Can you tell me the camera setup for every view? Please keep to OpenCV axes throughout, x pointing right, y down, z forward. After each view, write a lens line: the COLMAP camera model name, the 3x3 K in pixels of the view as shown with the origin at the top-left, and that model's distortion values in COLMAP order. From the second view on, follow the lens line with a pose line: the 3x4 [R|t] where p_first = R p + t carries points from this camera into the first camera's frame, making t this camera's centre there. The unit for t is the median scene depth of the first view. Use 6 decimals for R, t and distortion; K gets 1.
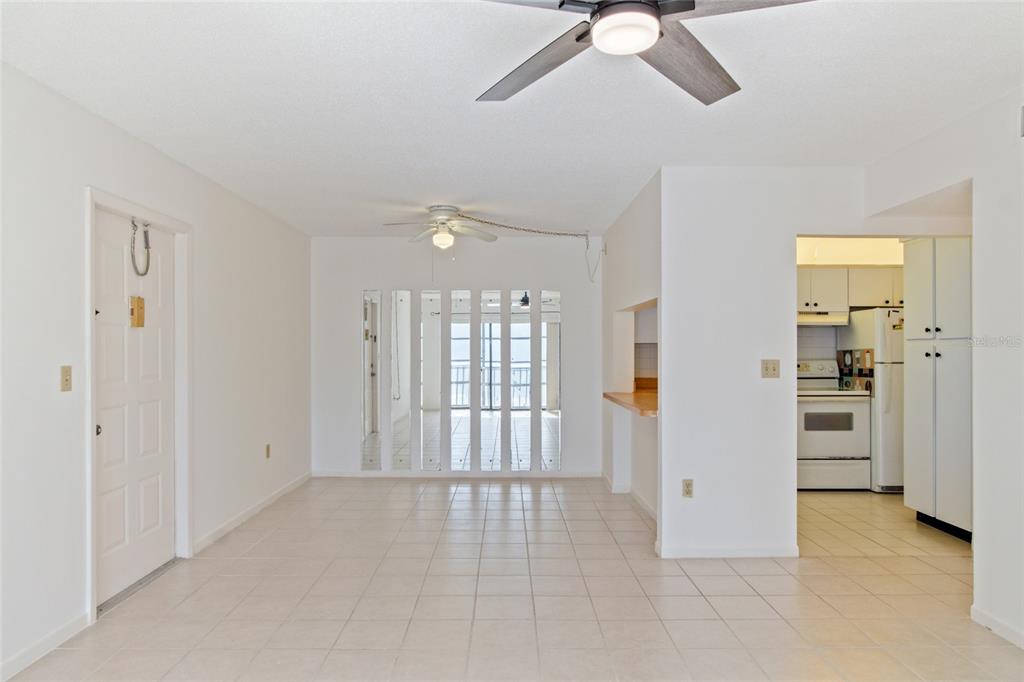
lens RADIAL K [[656.4, 0, 505.7], [0, 656.4, 342.7], [0, 0, 1]] dist [-0.006999, 0.001048]
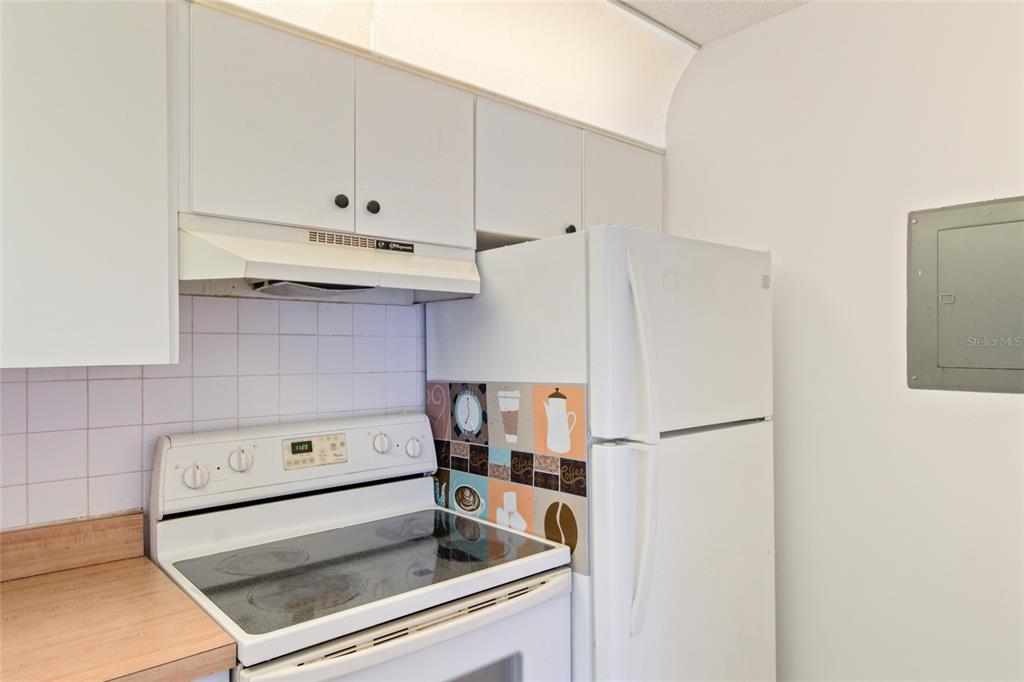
lens RADIAL K [[656.4, 0, 516.1], [0, 656.4, 345.0], [0, 0, 1]] dist [-0.006999, 0.001048]
pose [[0.748470, 0.000564, 0.663169, 0.355312], [-0.005308, 0.999973, 0.005140, -0.007284], [-0.663148, -0.007367, 0.748452, 0.792584]]
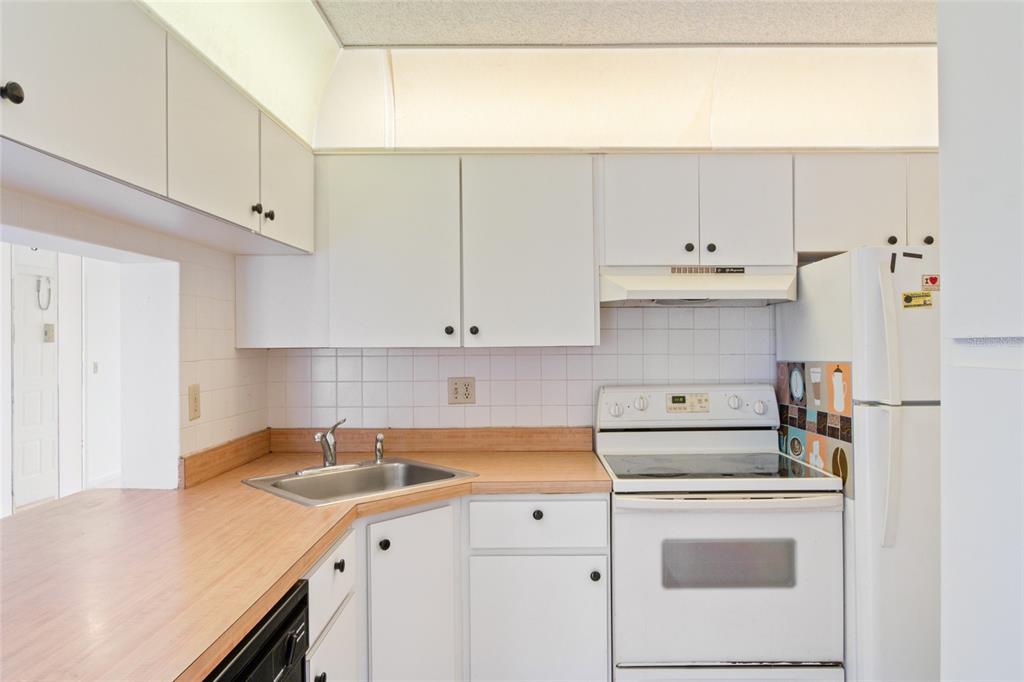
lens RADIAL K [[656.4, 0, 521.8], [0, 656.4, 337.9], [0, 0, 1]] dist [-0.006999, 0.001048]
pose [[0.999891, -0.005279, -0.013807, 0.371799], [0.005334, 0.999978, 0.003945, -0.006131], [0.013786, -0.004018, 0.999897, 0.615310]]
